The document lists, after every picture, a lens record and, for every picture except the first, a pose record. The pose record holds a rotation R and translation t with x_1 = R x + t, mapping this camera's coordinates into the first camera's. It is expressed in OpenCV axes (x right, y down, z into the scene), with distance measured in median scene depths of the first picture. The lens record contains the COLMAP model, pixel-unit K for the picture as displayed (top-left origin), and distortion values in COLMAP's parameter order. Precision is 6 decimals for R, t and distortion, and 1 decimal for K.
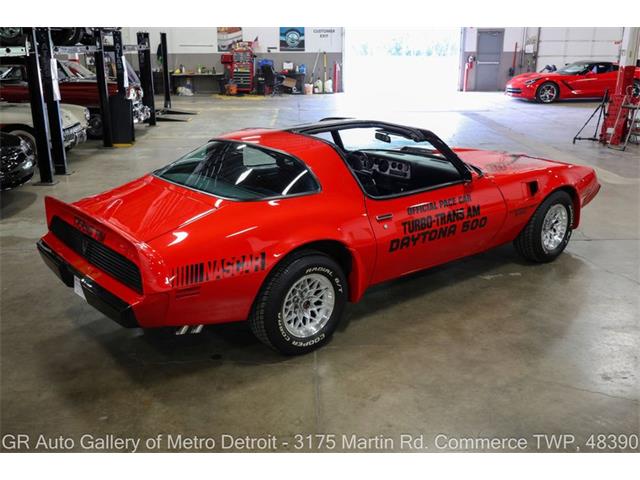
lens RADIAL K [[622.0, 0, 320.0], [0, 622.0, 240.0], [0, 0, 1]] dist [0.002353, 0.003945]
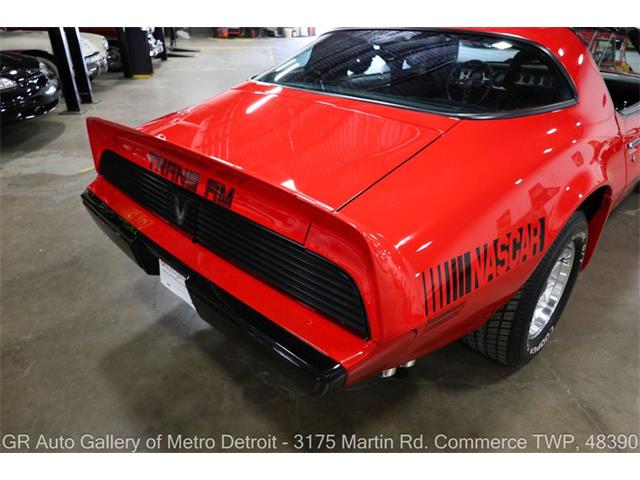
lens RADIAL K [[441.5, 0, 320.0], [0, 441.5, 240.0], [0, 0, 1]] dist [-0.007291, -0.002543]
pose [[0.995733, -0.037341, 0.084391, -0.100814], [0.021387, 0.982957, 0.182586, -0.010399], [-0.089771, -0.180002, 0.979561, 0.212326]]
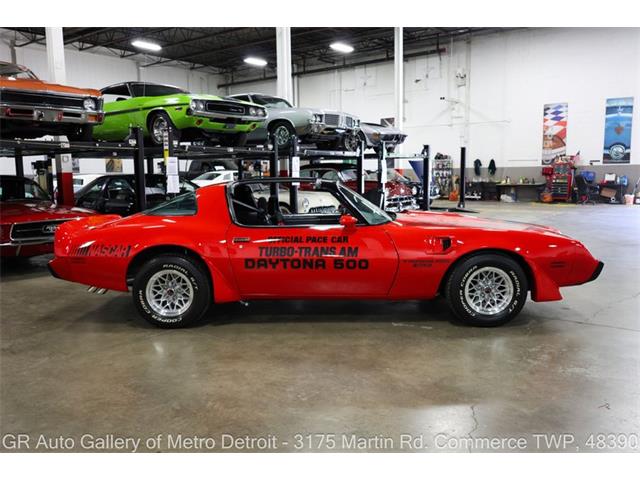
lens RADIAL K [[539.5, 0, 320.0], [0, 539.5, 240.0], [0, 0, 1]] dist [0.003547, 0.003950]
pose [[0.772159, 0.073841, -0.631124, 0.348143], [-0.183672, 0.976764, -0.110435, 0.021487], [0.608305, 0.201193, 0.767780, 0.090199]]
